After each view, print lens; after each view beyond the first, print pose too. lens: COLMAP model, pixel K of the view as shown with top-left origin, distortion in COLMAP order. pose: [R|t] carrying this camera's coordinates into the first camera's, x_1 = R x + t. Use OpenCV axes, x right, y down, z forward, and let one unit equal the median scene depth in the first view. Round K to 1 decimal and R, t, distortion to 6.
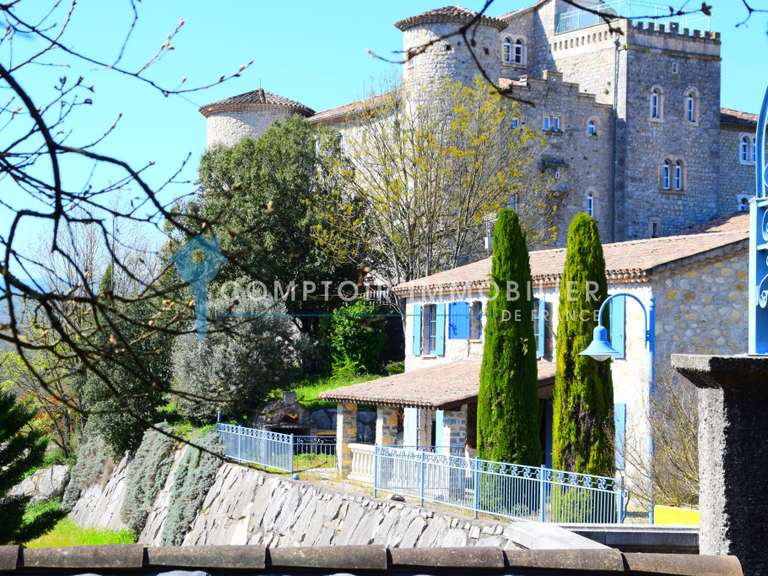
lens RADIAL K [[1728.5, 0, 382.8], [0, 1728.5, 290.2], [0, 0, 1]] dist [0.299639, 0.000000]
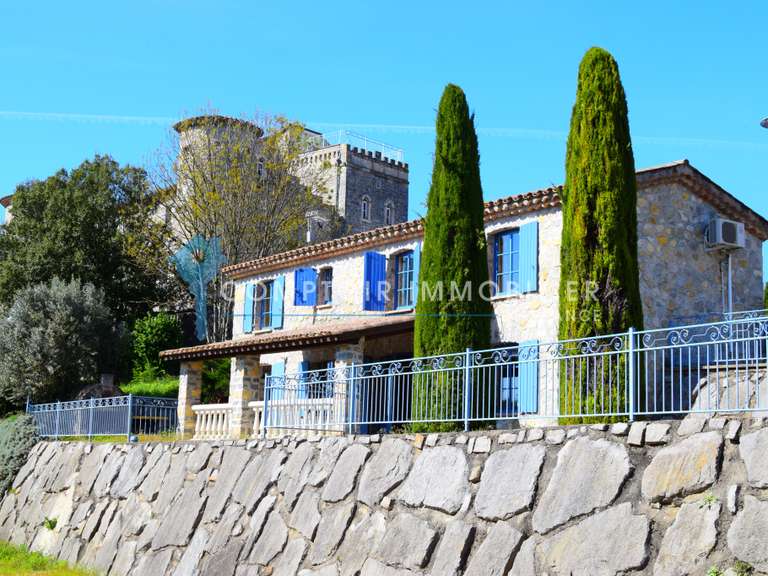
lens RADIAL K [[1111.2, 0, 378.6], [0, 1111.2, 285.4], [0, 0, 1]] dist [0.056100, 0.000000]
pose [[0.970375, 0.049487, 0.236482, -0.063715], [-0.025407, 0.994272, -0.103812, 0.078878], [-0.240265, 0.094728, 0.966074, 0.362020]]
